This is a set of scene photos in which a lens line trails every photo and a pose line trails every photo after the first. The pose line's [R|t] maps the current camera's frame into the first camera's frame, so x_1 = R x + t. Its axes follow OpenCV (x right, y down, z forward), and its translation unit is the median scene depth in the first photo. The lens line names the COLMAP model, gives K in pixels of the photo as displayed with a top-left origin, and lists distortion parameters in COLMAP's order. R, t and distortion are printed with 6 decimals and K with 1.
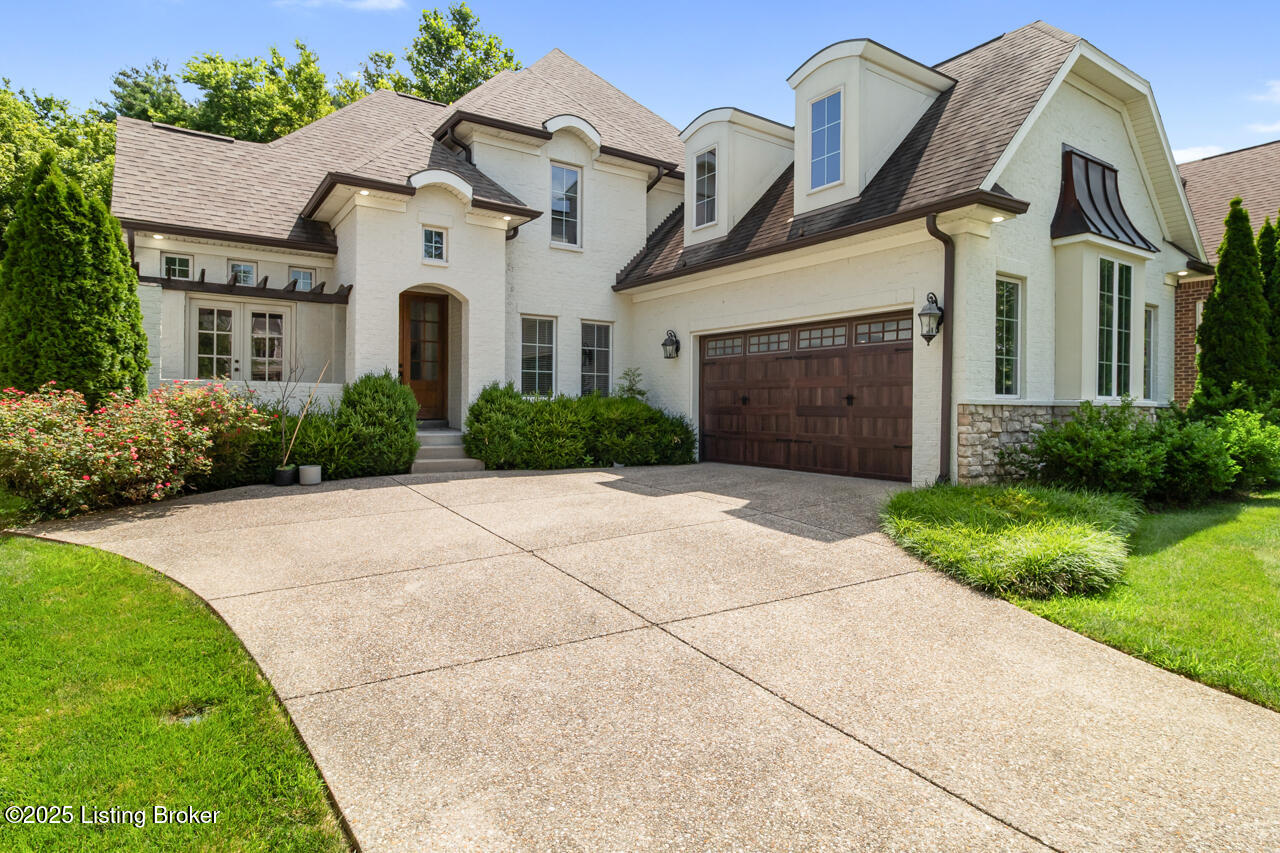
lens RADIAL K [[689.7, 0, 651.6], [0, 689.7, 416.0], [0, 0, 1]] dist [-0.002853, 0.000033]
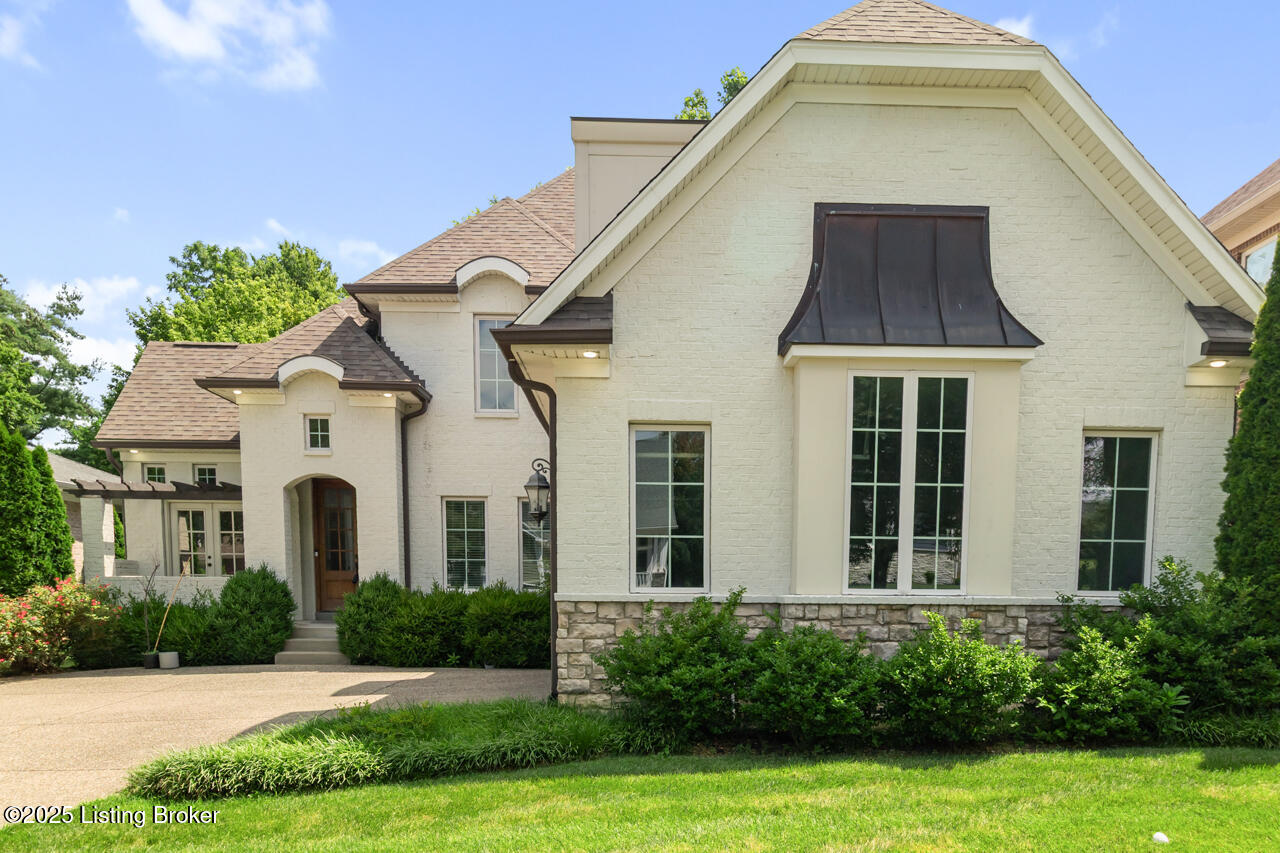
lens RADIAL K [[925.1, 0, 668.0], [0, 925.1, 687.6], [0, 0, 1]] dist [0.003786, 0.001541]
pose [[0.844337, 0.055092, -0.532973, 0.830929], [-0.006823, 0.995725, 0.092117, -0.012529], [0.535769, -0.074141, 0.841103, 0.128206]]
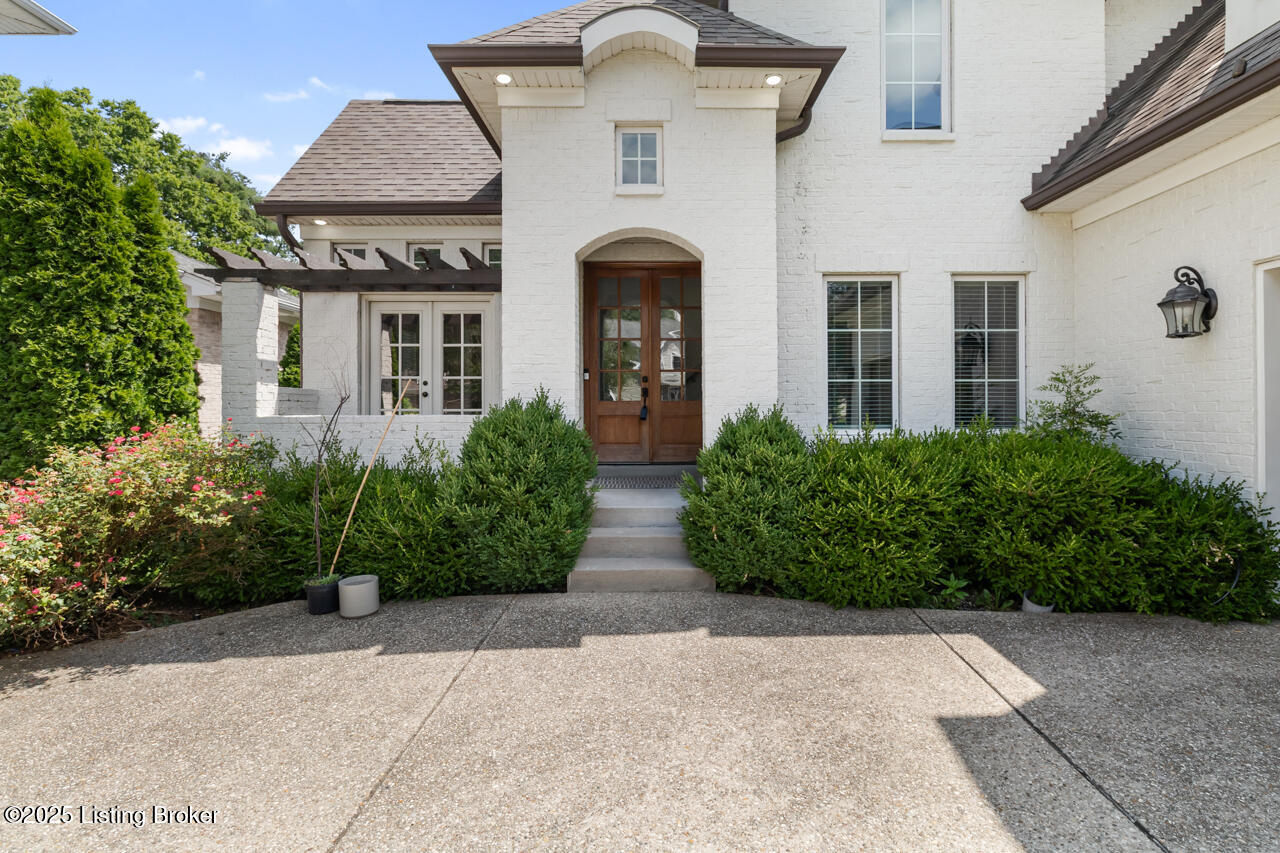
lens RADIAL K [[628.8, 0, 662.6], [0, 628.8, 408.9], [0, 0, 1]] dist [-0.001026, 0.000674]
pose [[0.821598, -0.009319, -0.569990, -0.017342], [0.002790, 0.999920, -0.012326, -0.043216], [0.570060, 0.008537, 0.821559, 0.601436]]
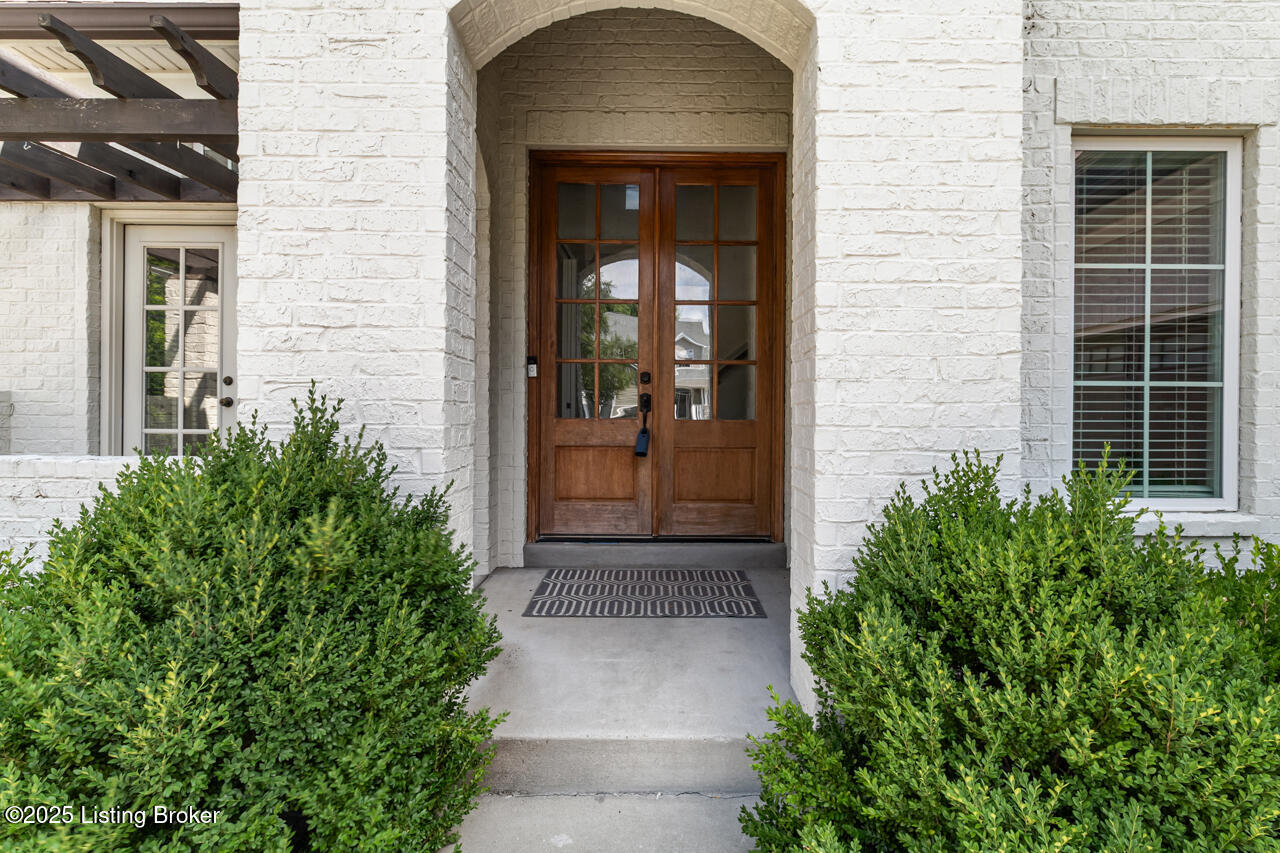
lens RADIAL K [[628.8, 0, 662.6], [0, 628.8, 408.9], [0, 0, 1]] dist [-0.001026, 0.000674]
pose [[0.819377, -0.003393, -0.573245, -0.206774], [-0.008032, 0.999816, -0.017398, -0.059873], [0.573199, 0.018860, 0.819199, 0.860951]]
